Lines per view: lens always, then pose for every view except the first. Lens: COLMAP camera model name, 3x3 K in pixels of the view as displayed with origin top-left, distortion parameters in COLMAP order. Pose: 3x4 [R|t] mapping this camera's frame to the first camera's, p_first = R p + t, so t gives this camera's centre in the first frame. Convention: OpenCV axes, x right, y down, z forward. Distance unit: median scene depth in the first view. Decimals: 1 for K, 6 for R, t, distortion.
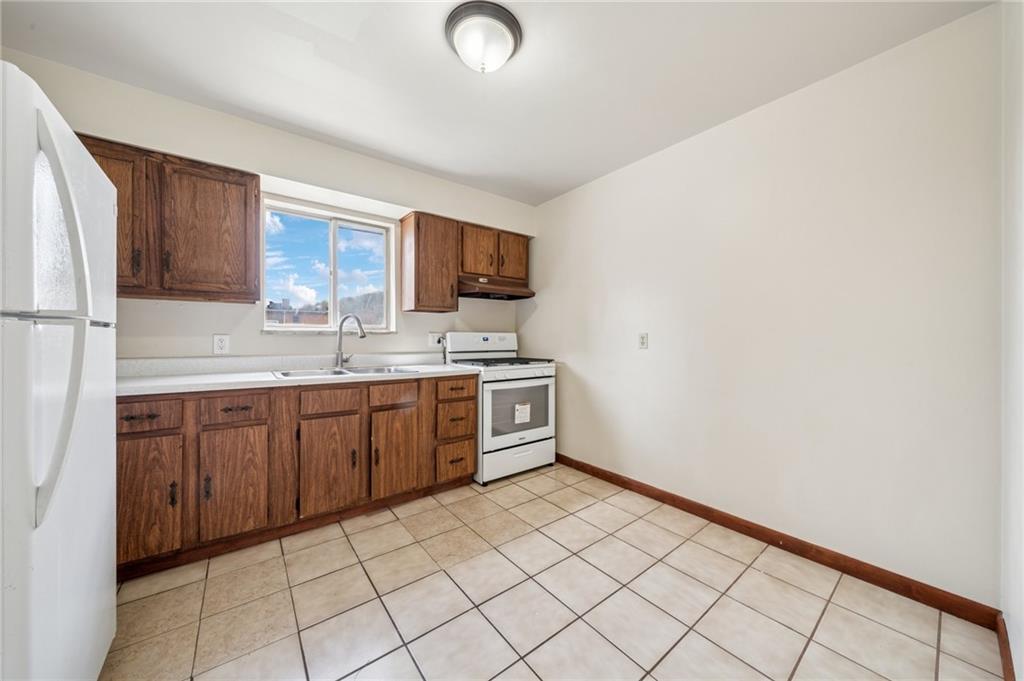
lens RADIAL K [[350.4, 0, 510.9], [0, 350.4, 339.9], [0, 0, 1]] dist [-0.001978, 0.000095]
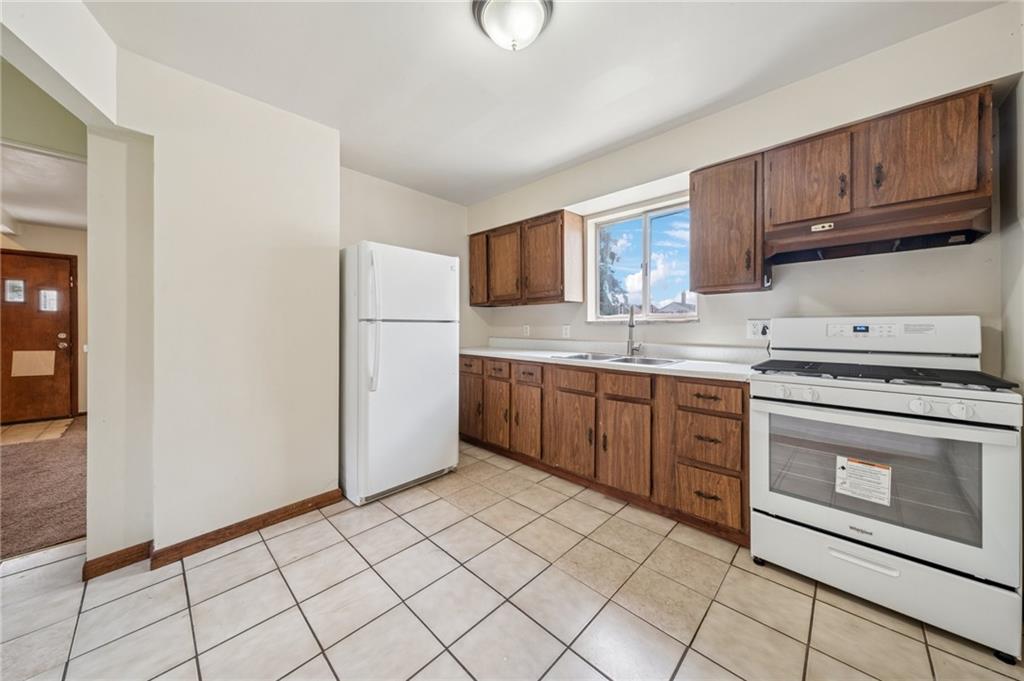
lens RADIAL K [[350.4, 0, 518.7], [0, 350.4, 328.0], [0, 0, 1]] dist [-0.001978, 0.000095]
pose [[0.149367, 0.001388, -0.988781, 0.556231], [-0.005582, 0.999984, 0.000561, -0.001688], [0.988766, 0.005436, 0.149373, 0.558126]]
